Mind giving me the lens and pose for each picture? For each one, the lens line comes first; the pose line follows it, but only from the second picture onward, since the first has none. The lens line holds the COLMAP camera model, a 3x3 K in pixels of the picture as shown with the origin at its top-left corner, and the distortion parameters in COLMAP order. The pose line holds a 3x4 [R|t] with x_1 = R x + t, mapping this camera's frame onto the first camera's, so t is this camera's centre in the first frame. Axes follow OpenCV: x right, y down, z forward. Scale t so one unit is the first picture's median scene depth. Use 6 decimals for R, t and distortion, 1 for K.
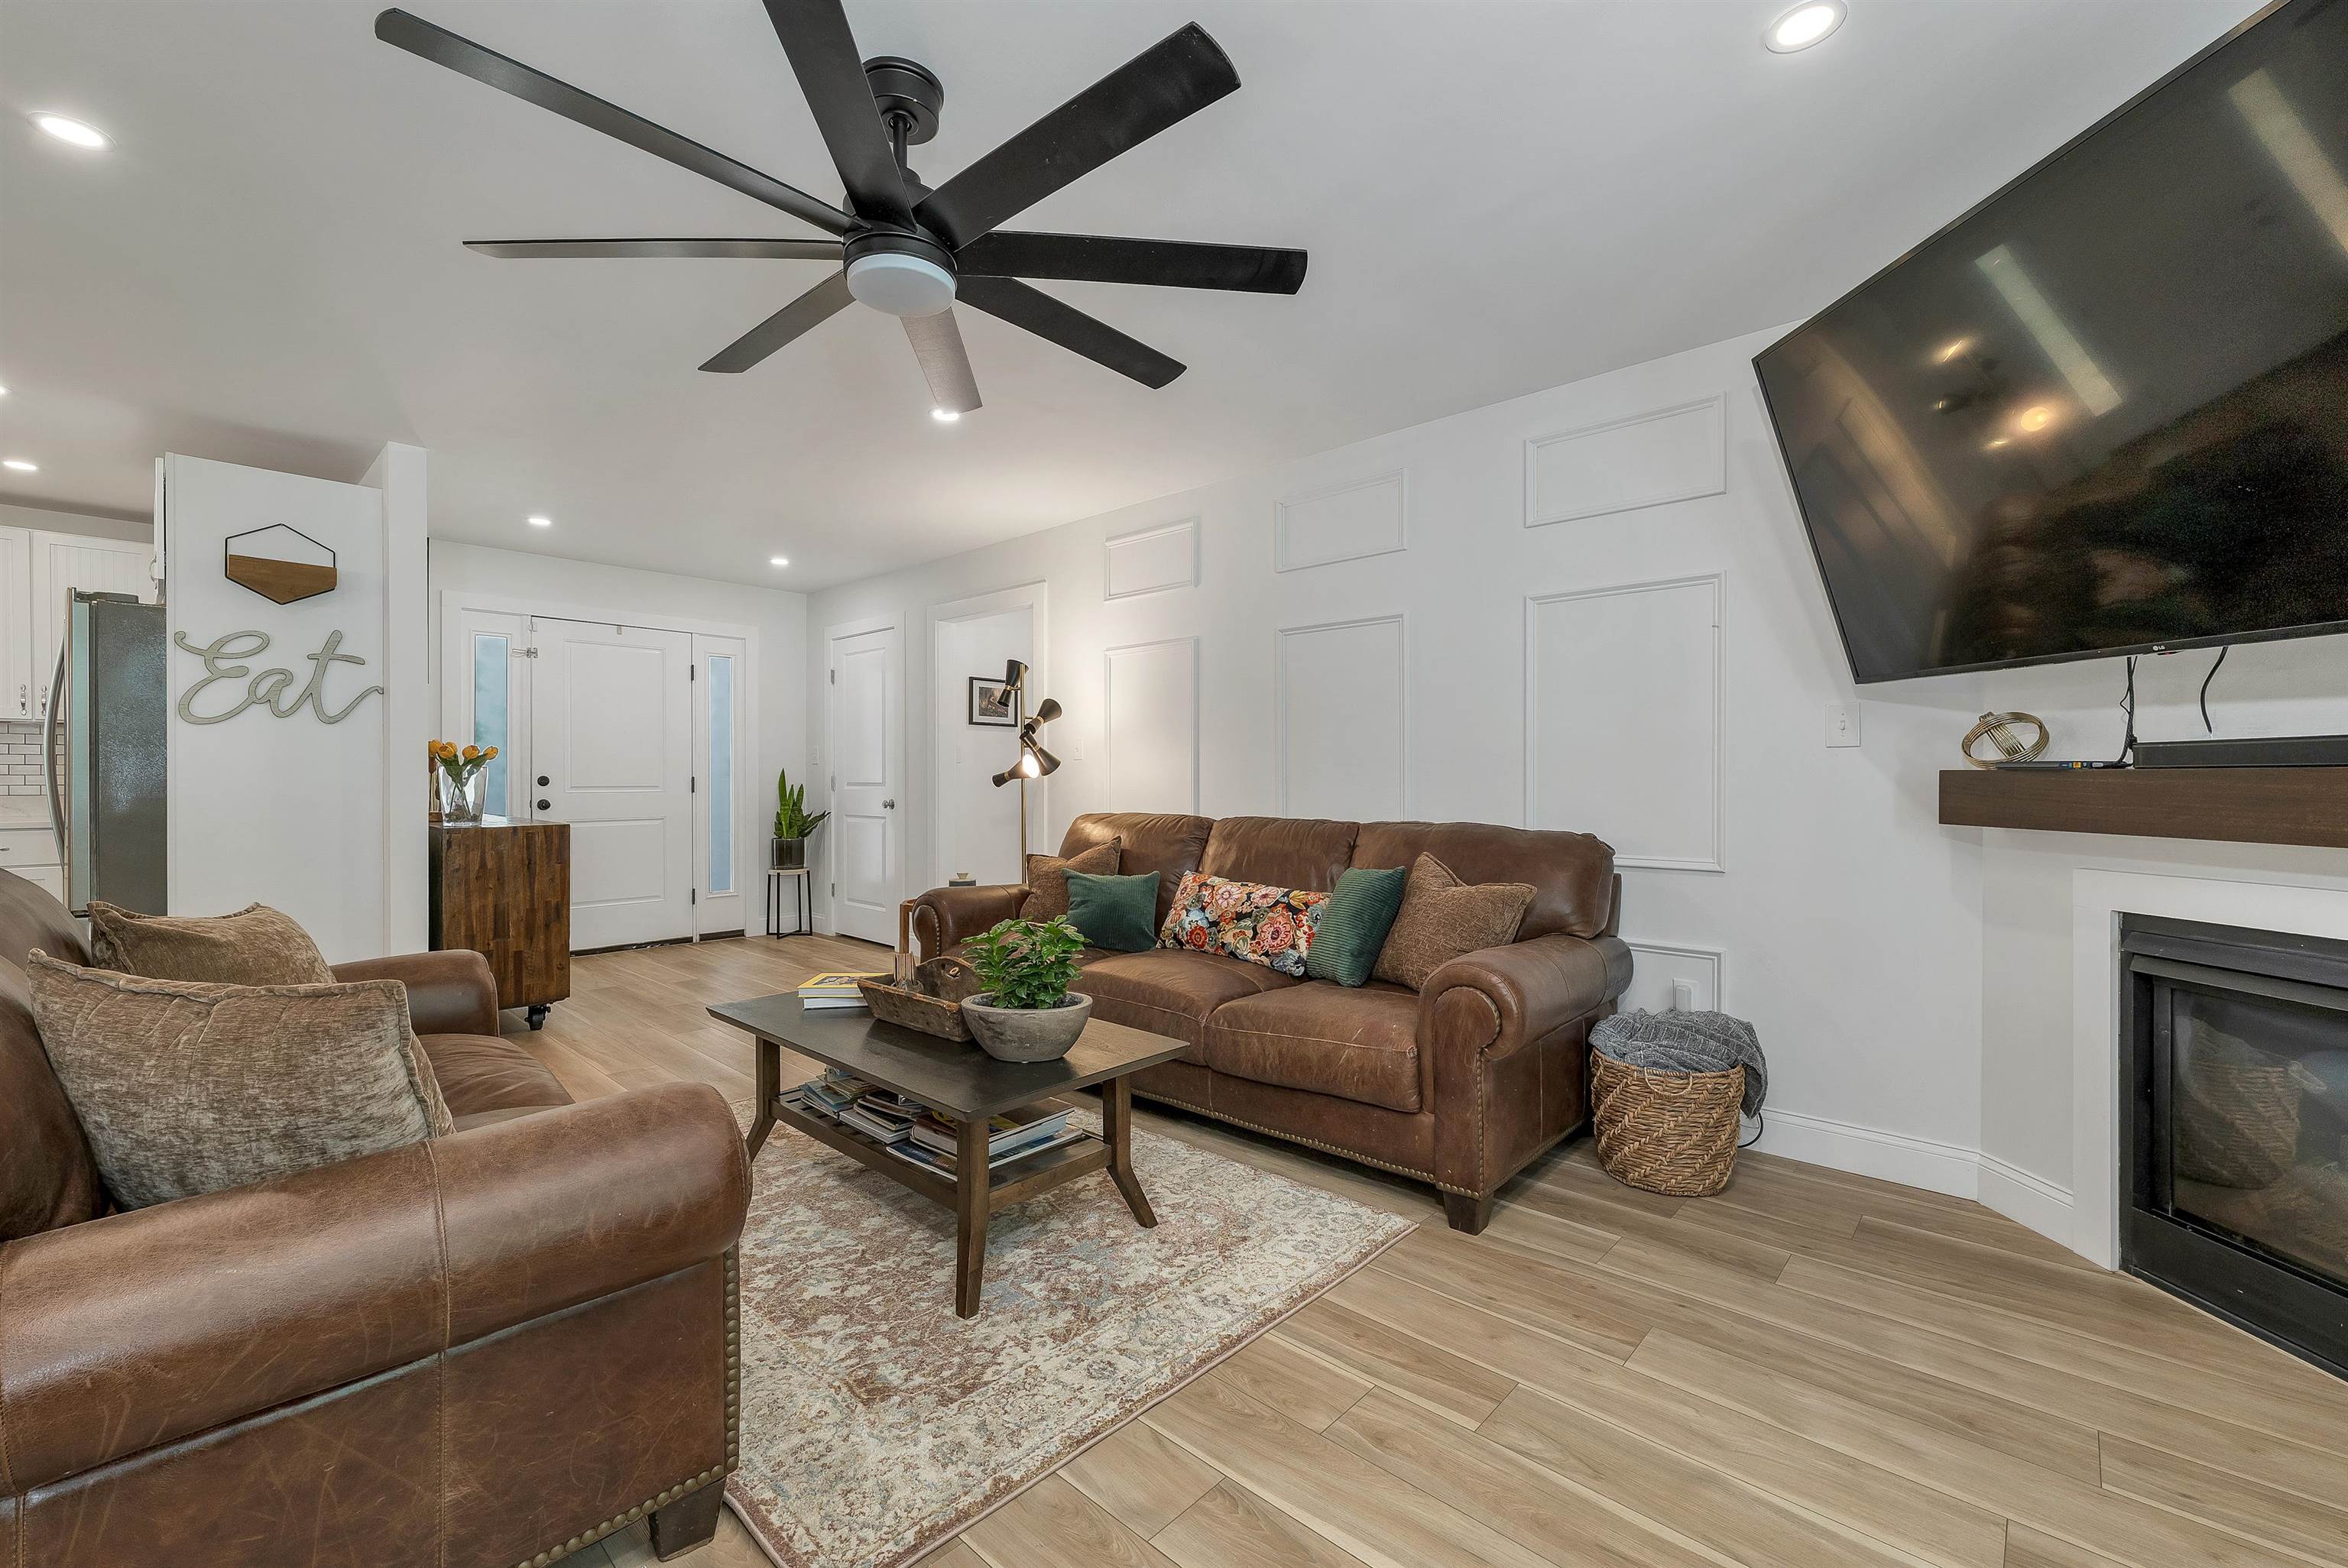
lens RADIAL K [[1001.8, 0, 1147.2], [0, 1001.8, 784.1], [0, 0, 1]] dist [0.000074, -0.000111]
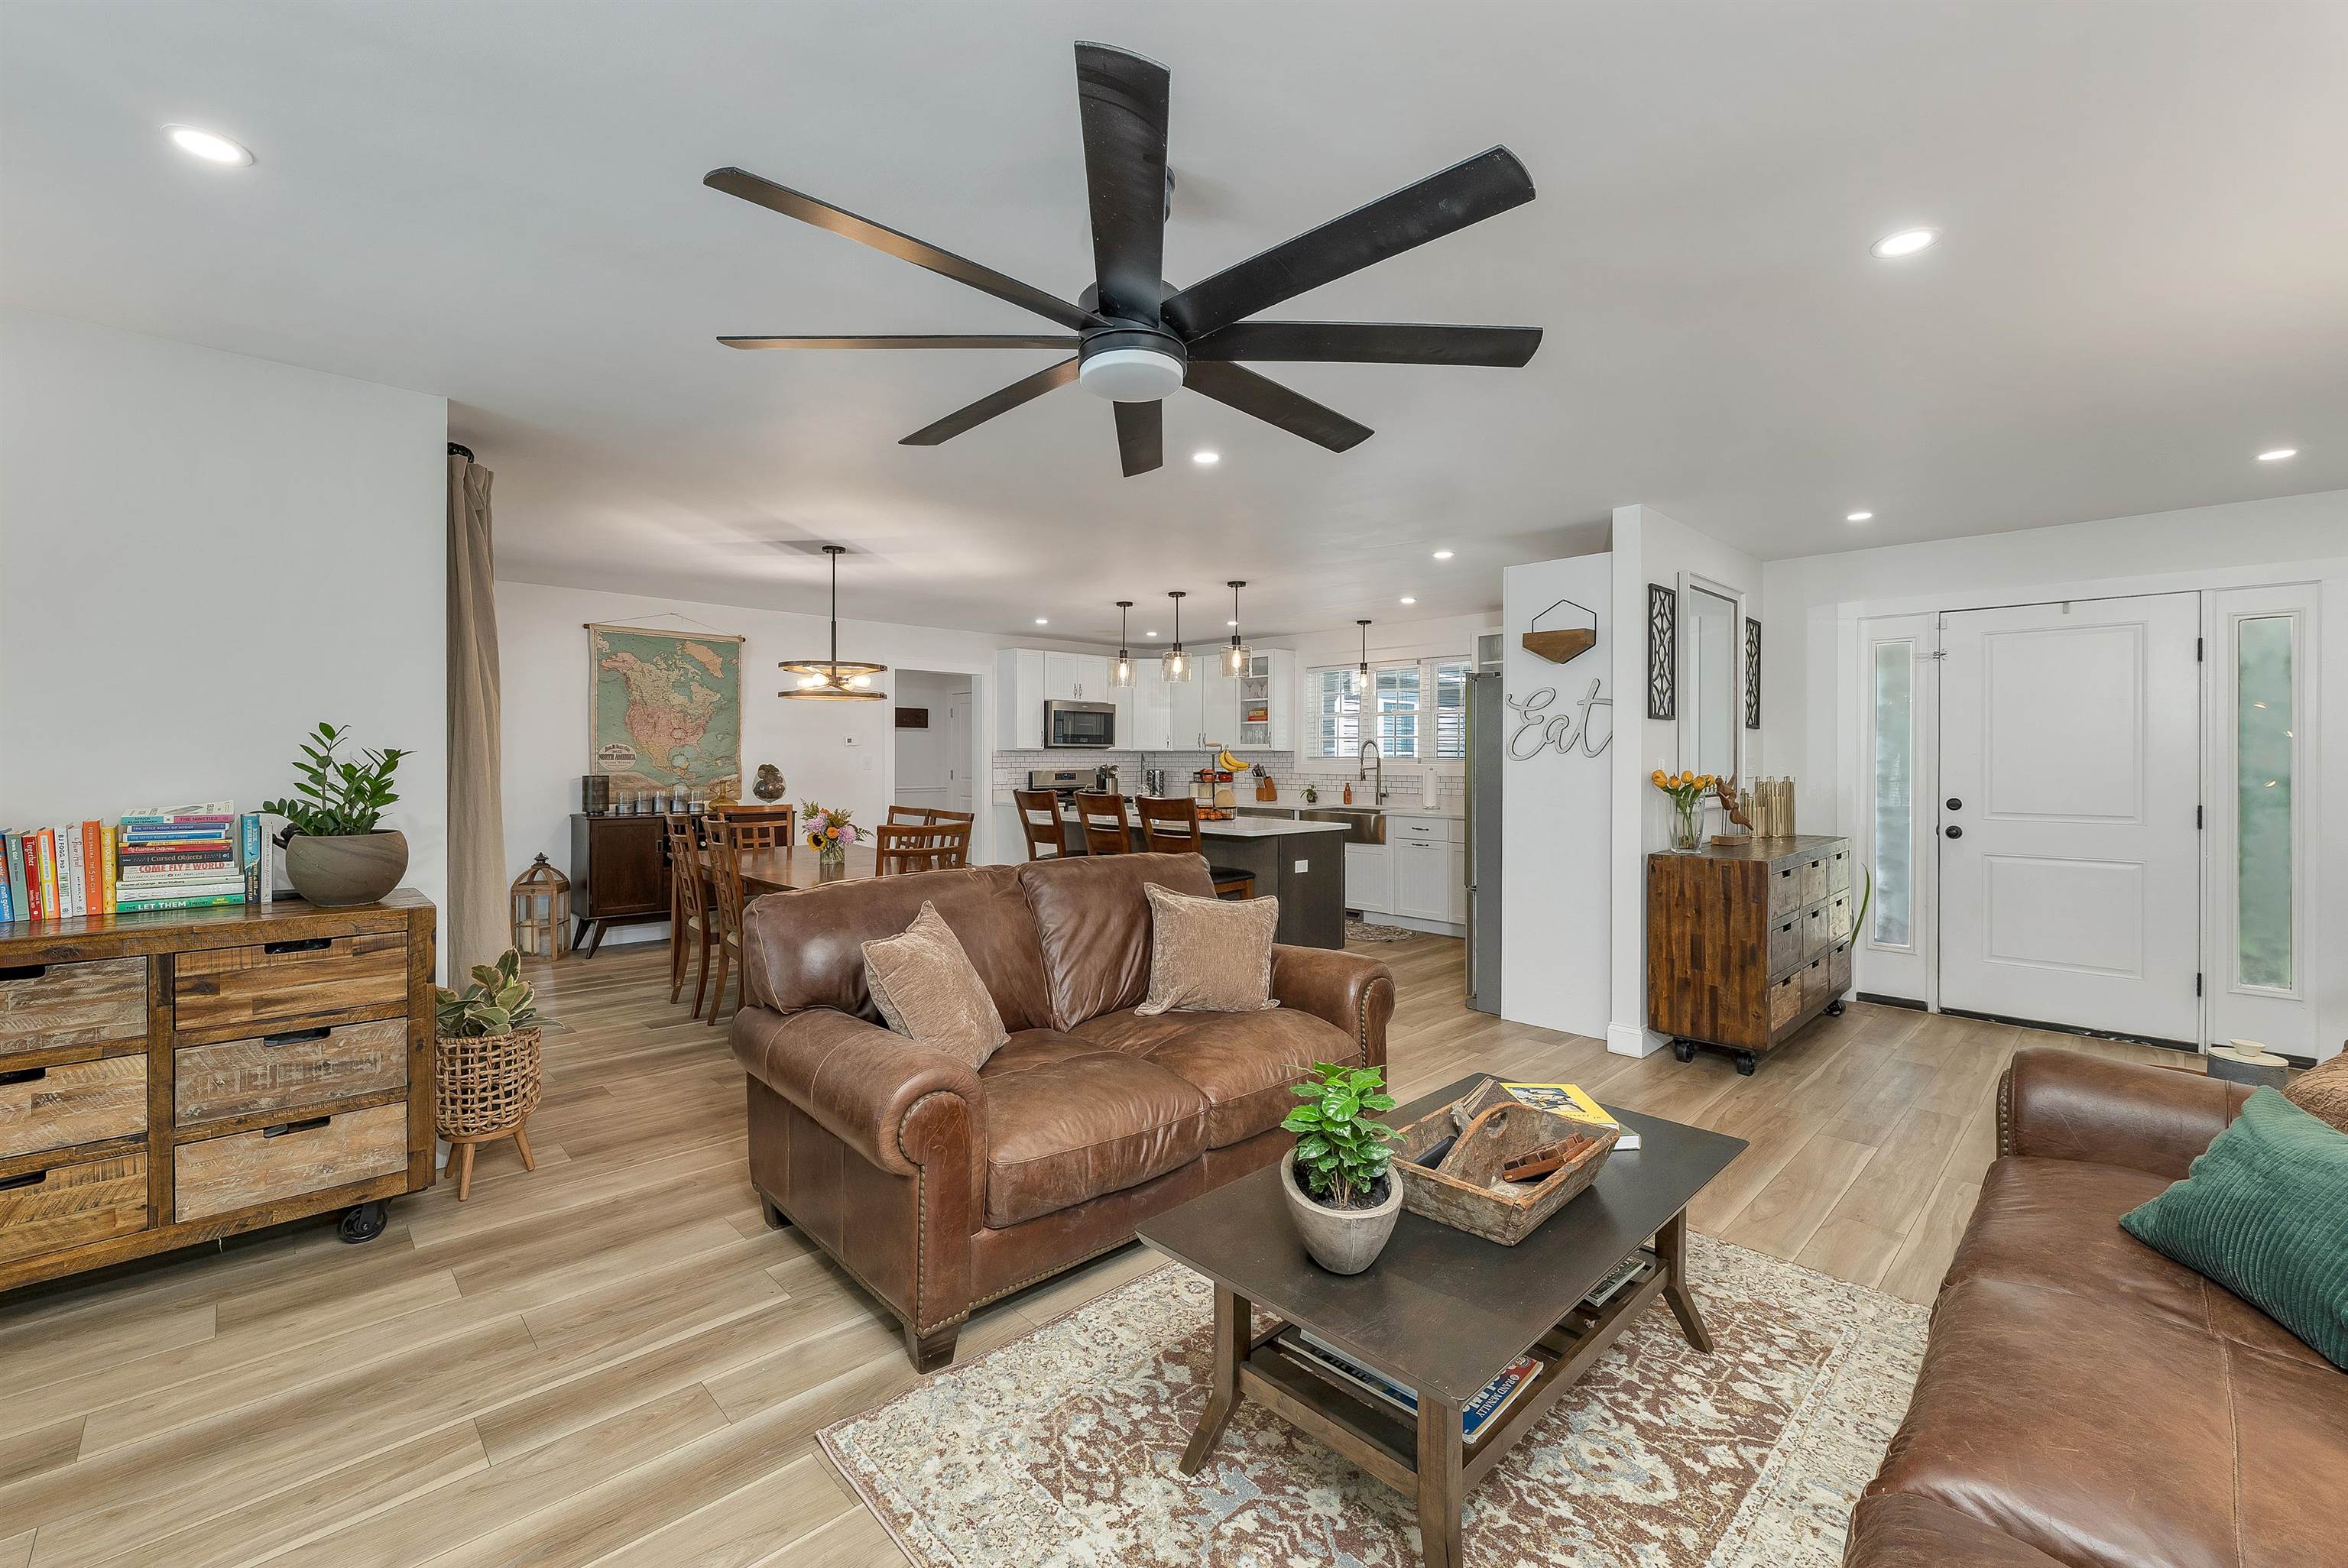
lens RADIAL K [[964.9, 0, 1164.9], [0, 964.9, 797.0], [0, 0, 1]] dist [-0.000304, 0.000404]
pose [[-0.040721, 0.040837, -0.998336, 0.356451], [-0.004450, 0.999147, 0.041052, -0.058864], [0.999161, 0.006114, -0.040505, 0.543726]]
